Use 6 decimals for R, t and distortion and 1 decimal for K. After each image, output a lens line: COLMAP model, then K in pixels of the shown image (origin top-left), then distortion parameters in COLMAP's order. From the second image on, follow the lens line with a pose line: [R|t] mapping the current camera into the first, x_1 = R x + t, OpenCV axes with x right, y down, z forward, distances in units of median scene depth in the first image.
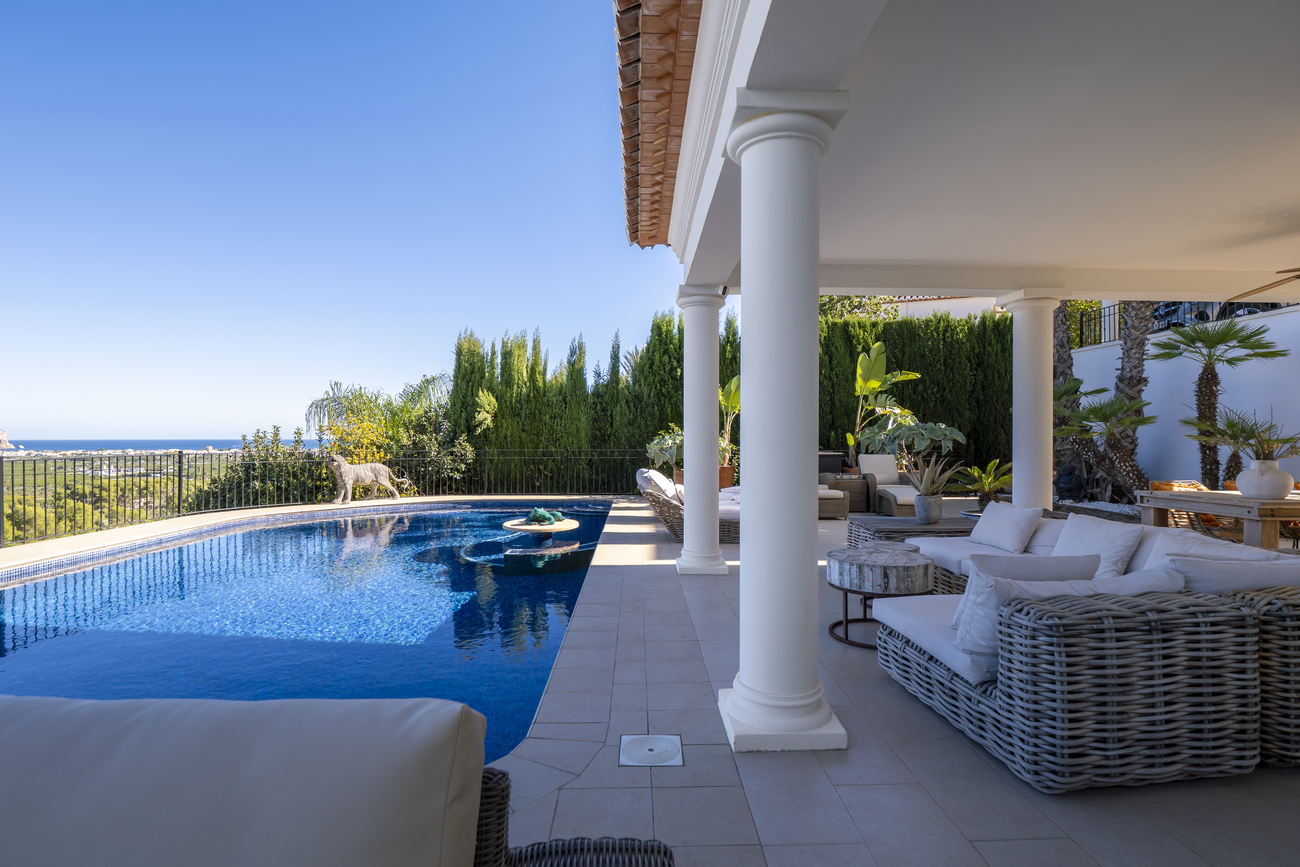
lens RADIAL K [[642.8, 0, 649.1], [0, 642.8, 439.6], [0, 0, 1]] dist [-0.017552, -0.000742]
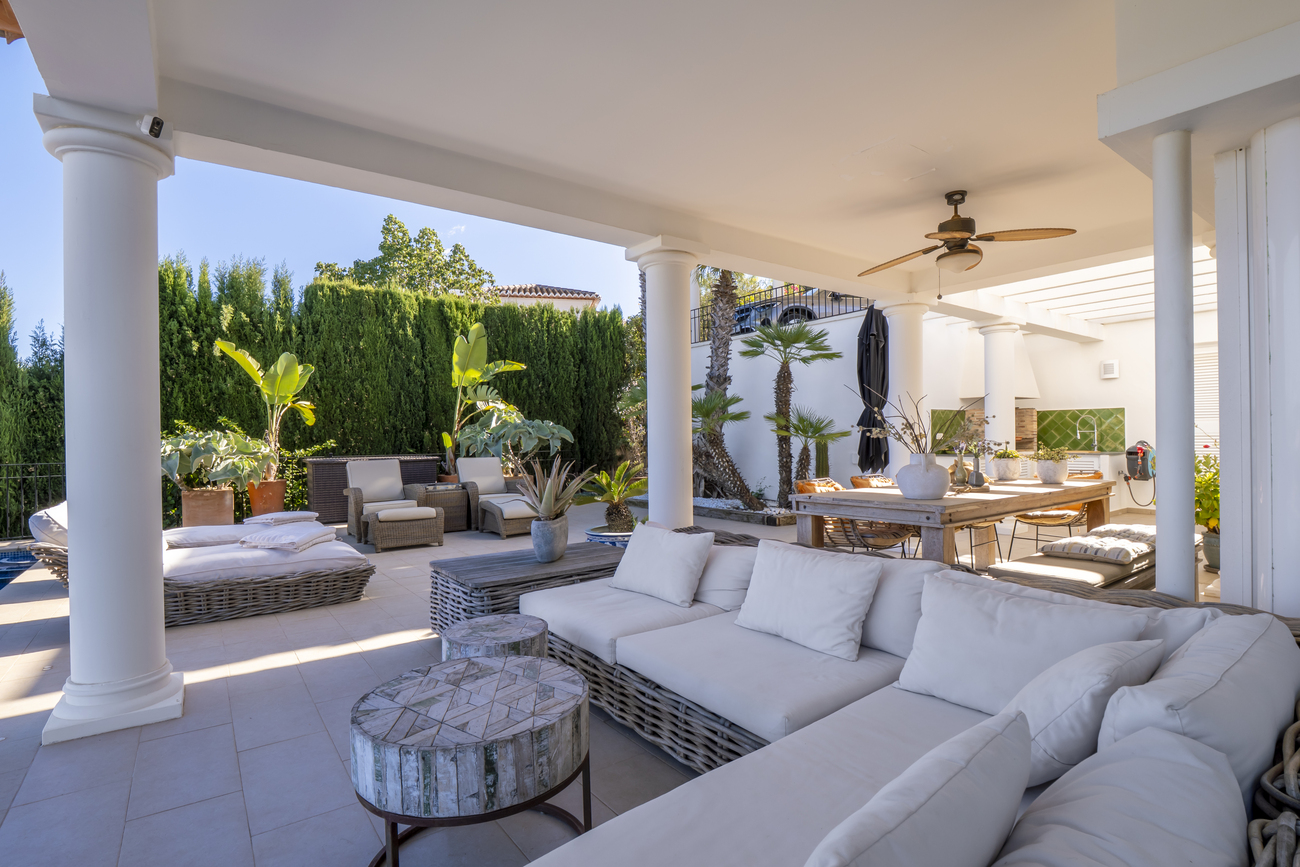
lens RADIAL K [[642.8, 0, 649.1], [0, 642.8, 439.6], [0, 0, 1]] dist [-0.017552, -0.000742]
pose [[0.827145, -0.015963, 0.561762, 0.068989], [0.018026, 0.999836, 0.001870, 0.002253], [-0.561700, 0.008580, 0.827296, 0.183078]]
